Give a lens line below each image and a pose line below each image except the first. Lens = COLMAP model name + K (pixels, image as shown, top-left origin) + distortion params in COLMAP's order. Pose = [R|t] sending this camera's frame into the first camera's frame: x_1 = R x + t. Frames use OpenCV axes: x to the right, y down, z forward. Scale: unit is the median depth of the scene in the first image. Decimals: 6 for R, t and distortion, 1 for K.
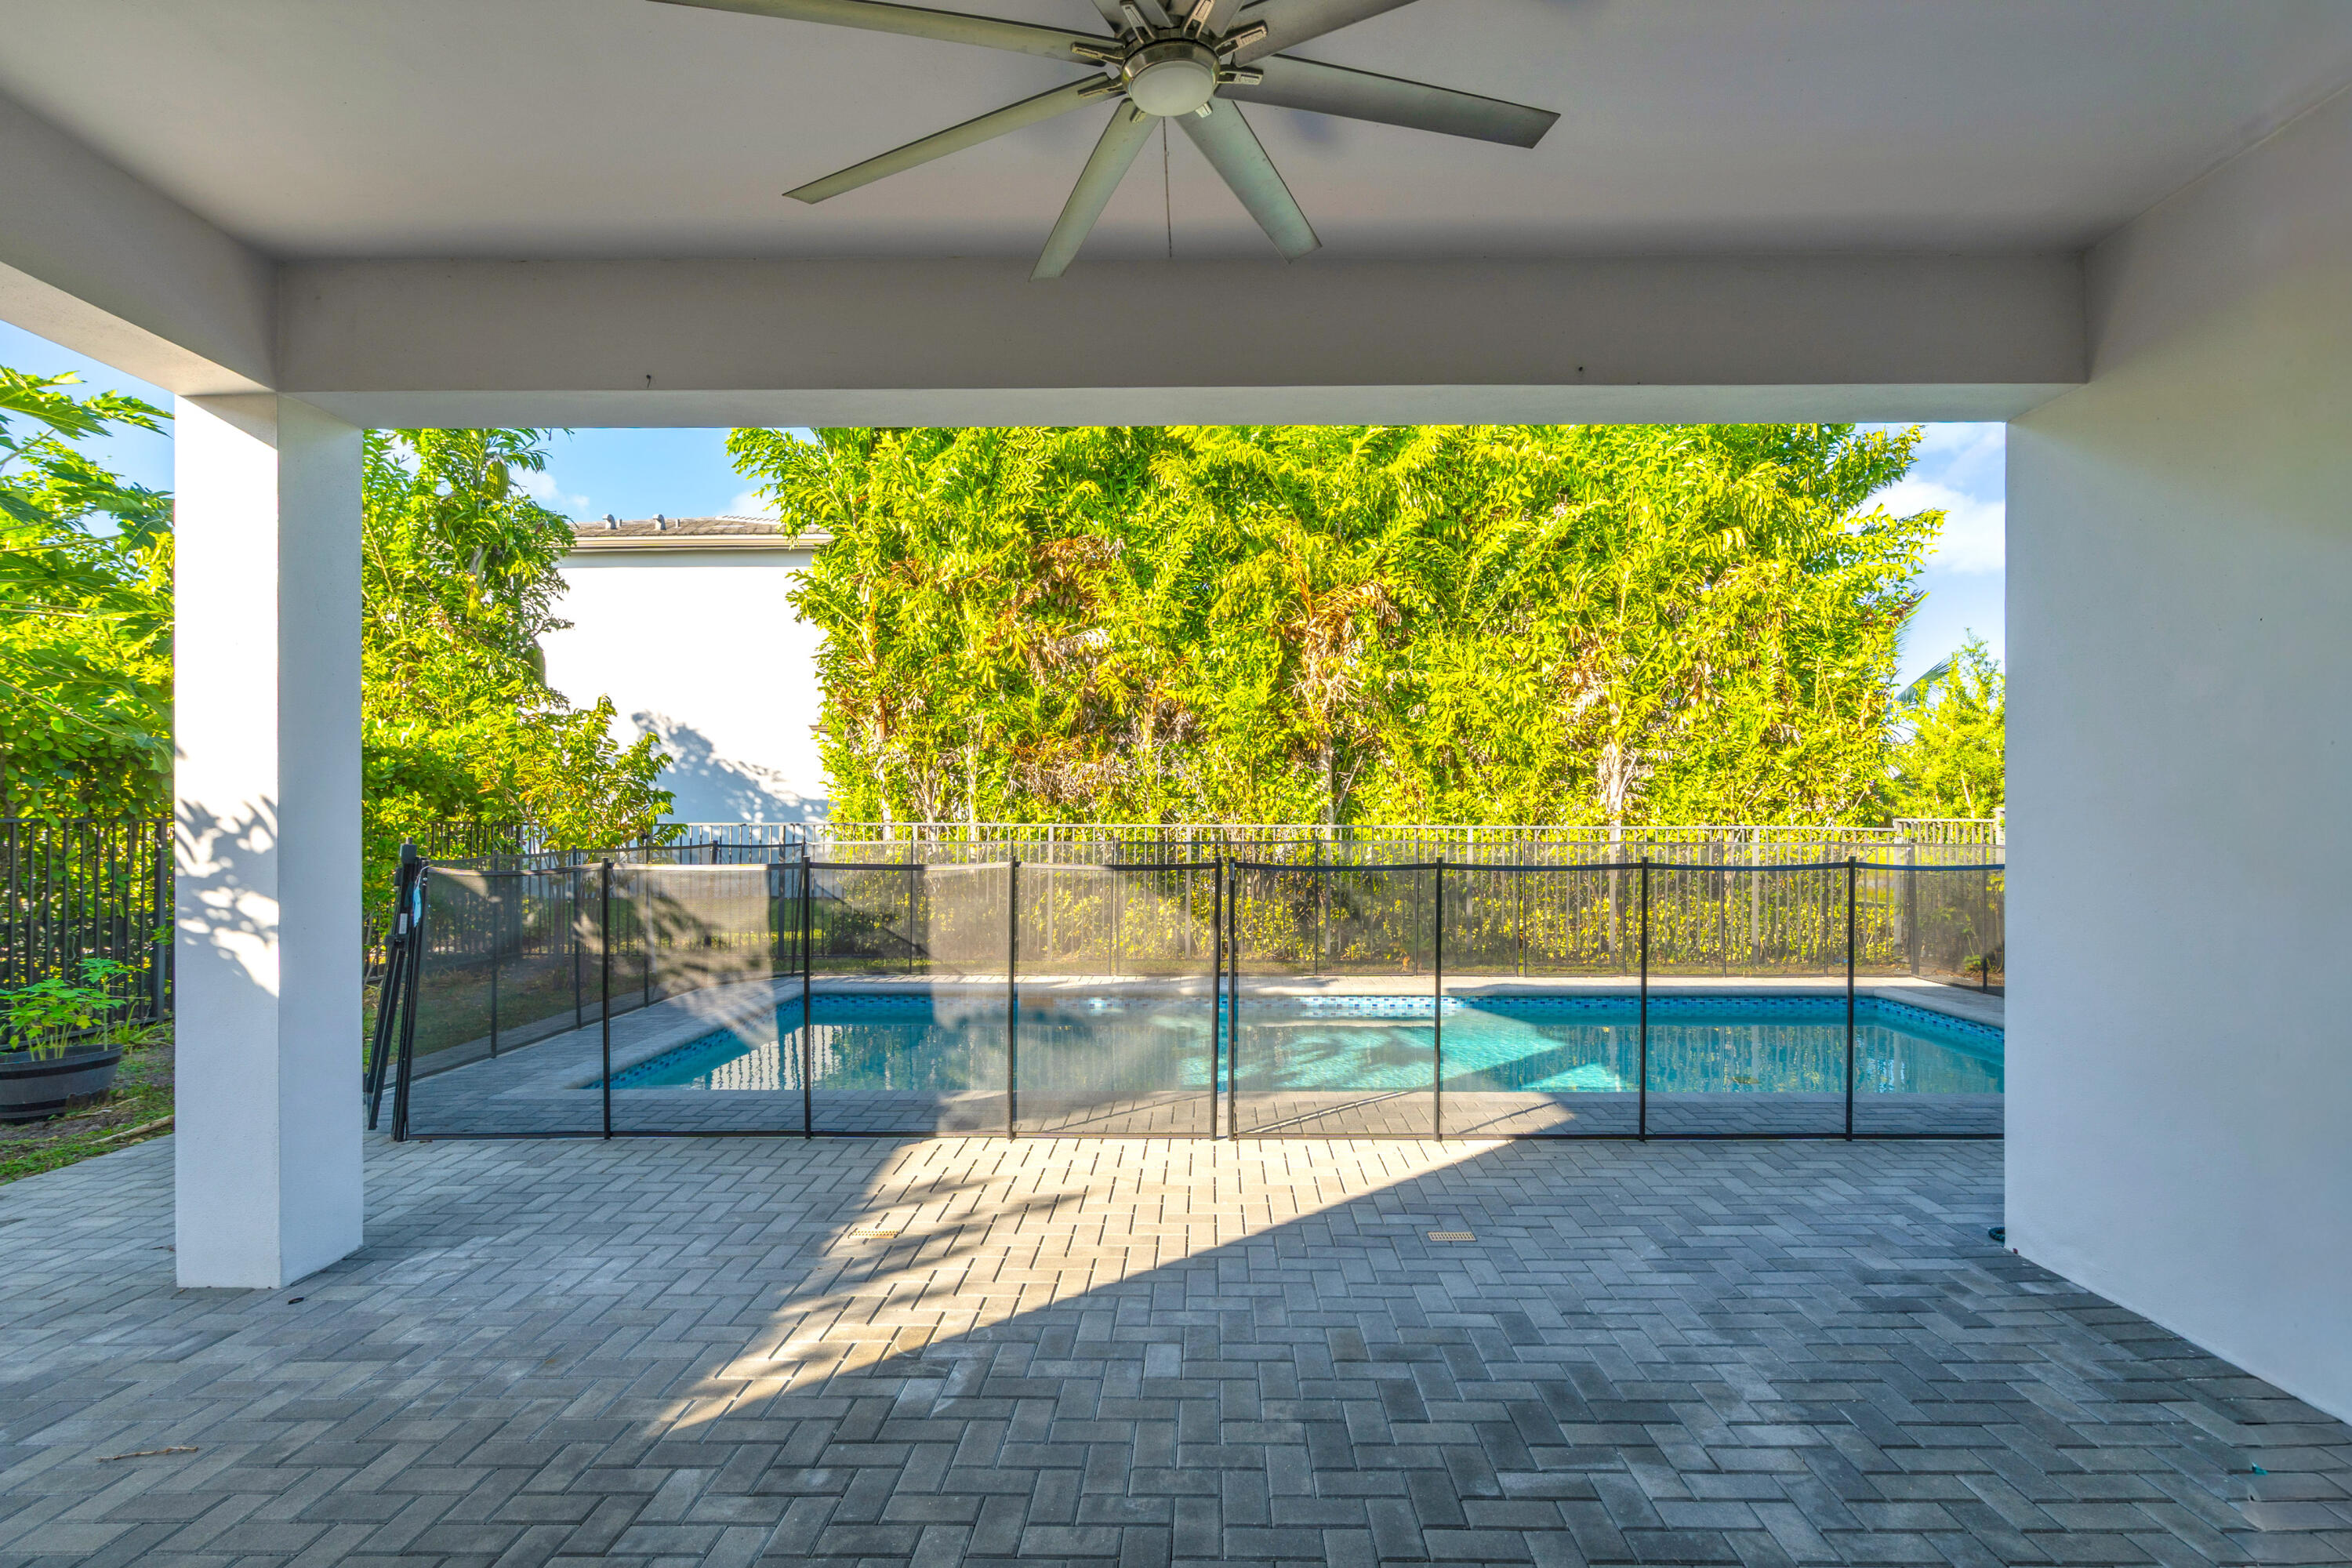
lens RADIAL K [[1058.3, 0, 1201.4], [0, 1058.3, 834.8], [0, 0, 1]] dist [-0.003281, -0.000148]
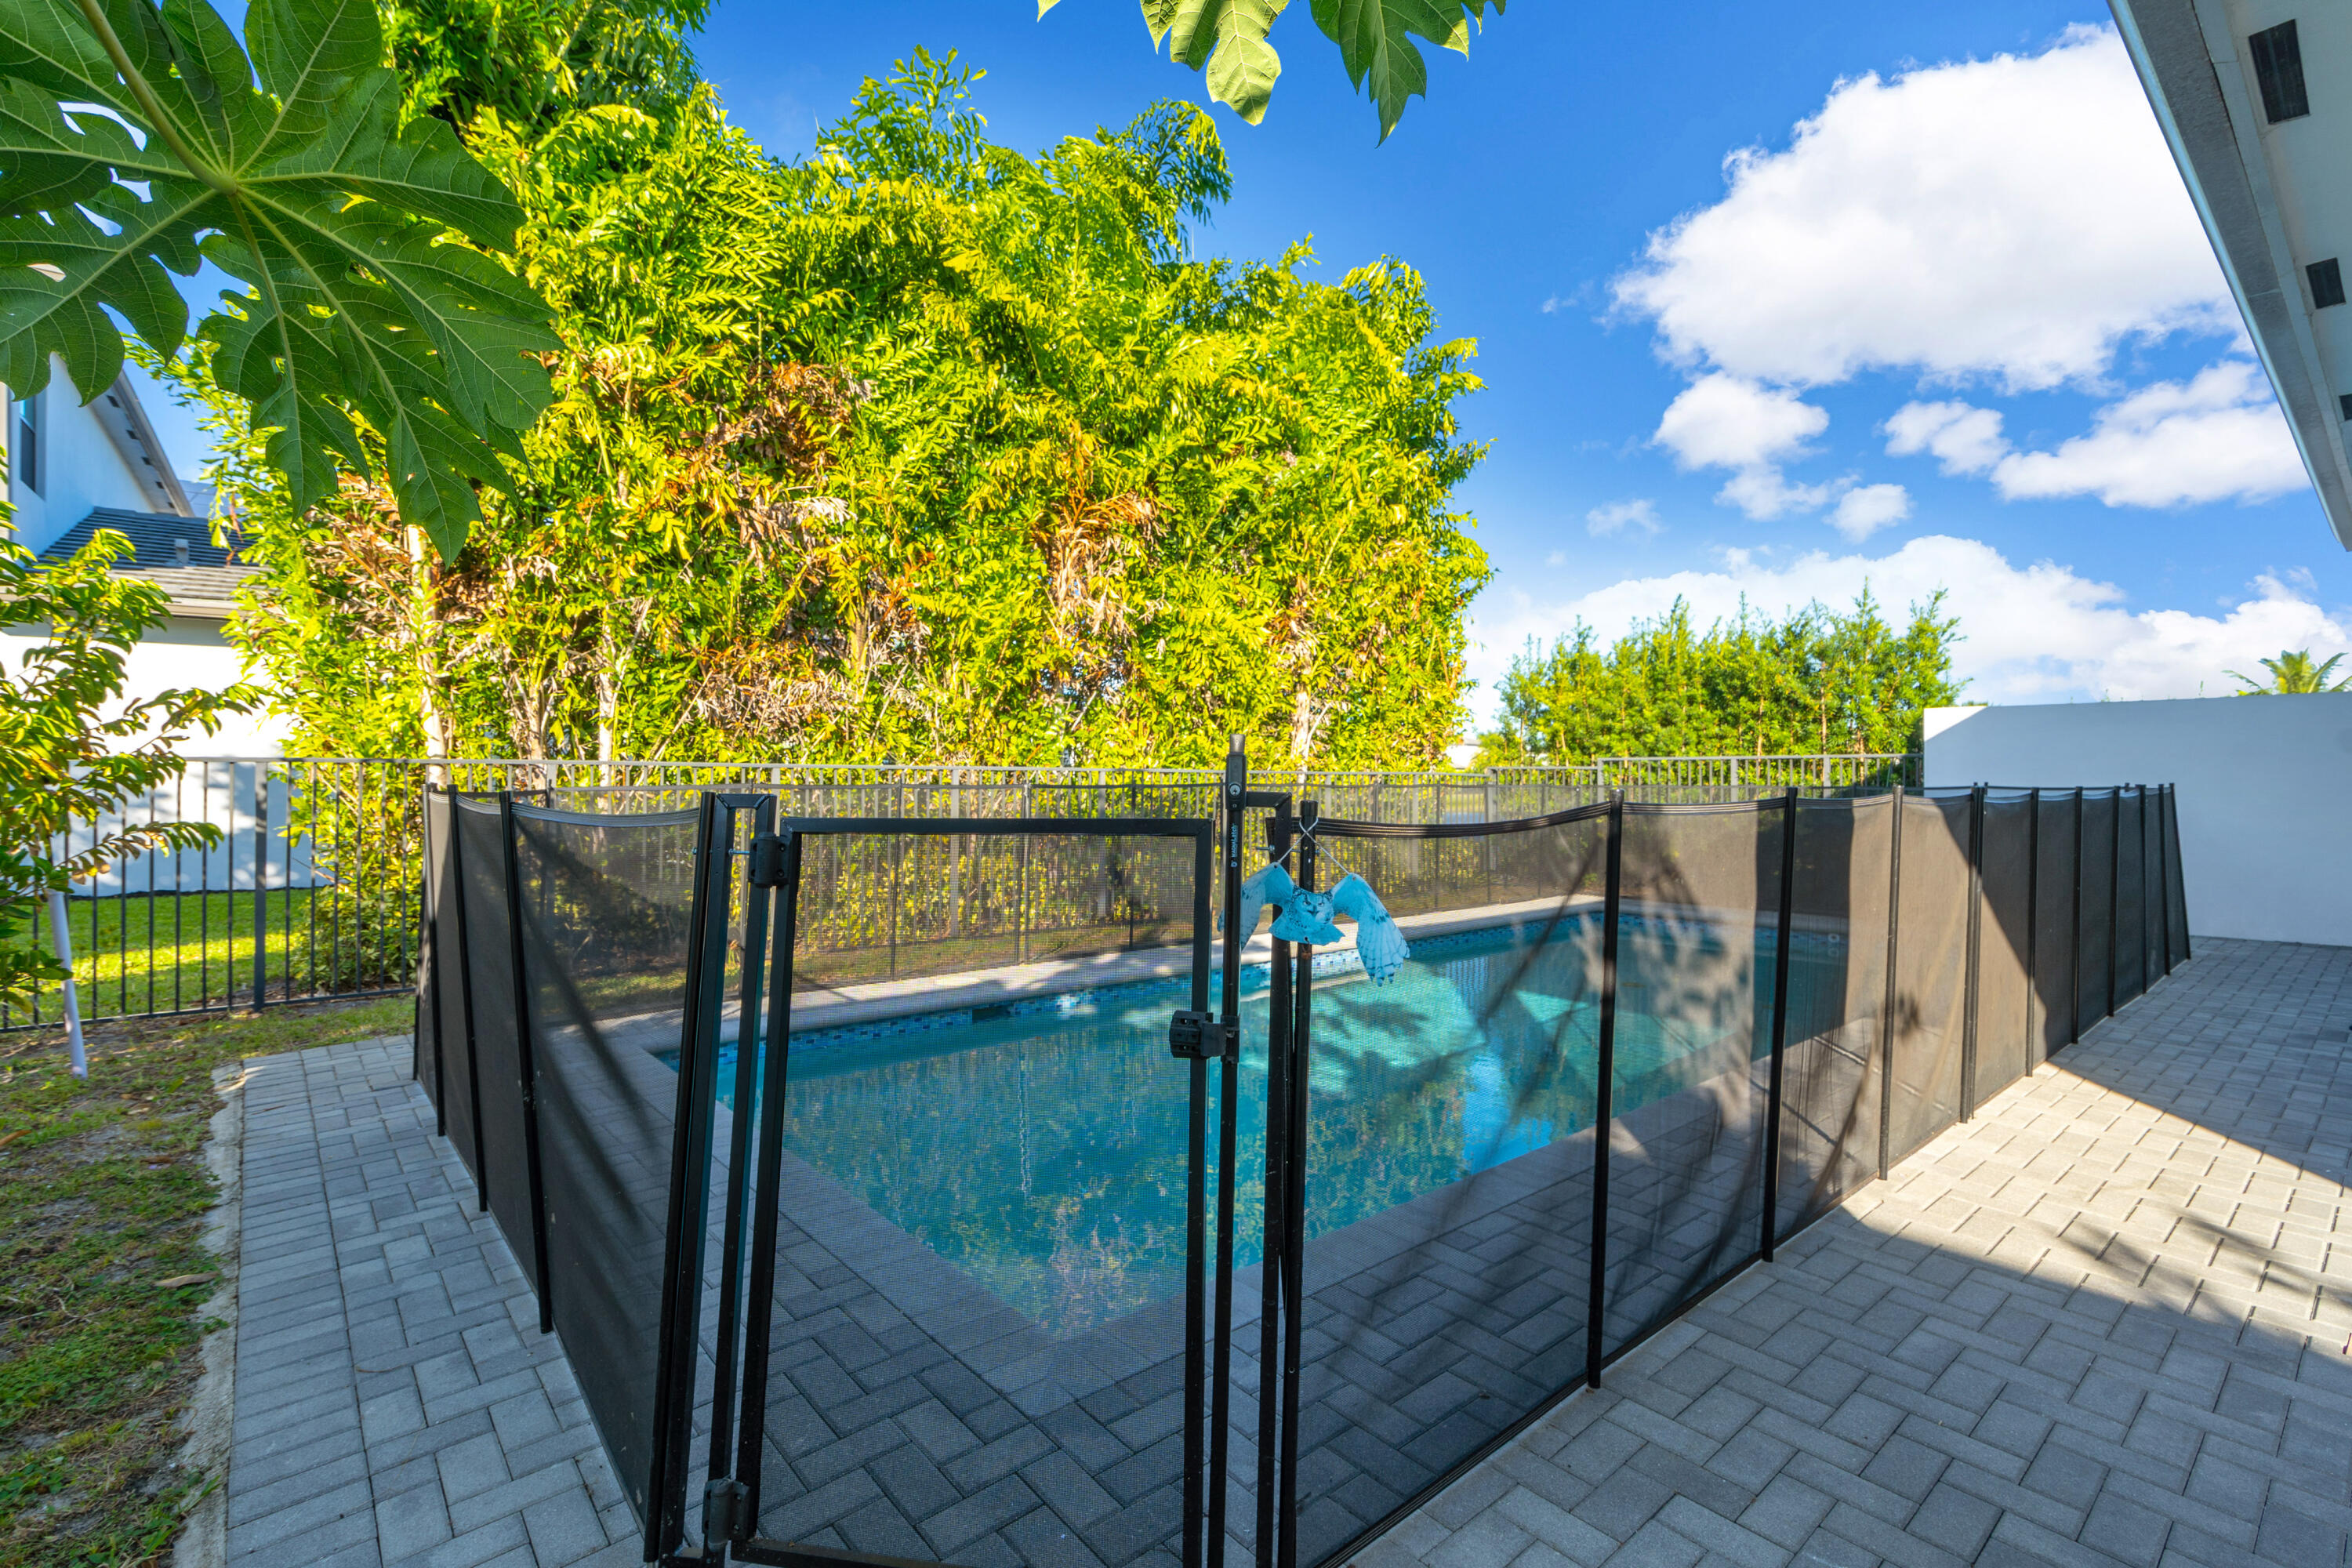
lens RADIAL K [[1058.3, 0, 1172.5], [0, 1058.3, 787.6], [0, 0, 1]] dist [-0.003281, -0.000148]
pose [[0.765237, -0.003992, 0.643736, -0.384907], [0.004937, 0.999988, 0.000332, 0.006360], [-0.643729, 0.002923, 0.765248, 0.287568]]
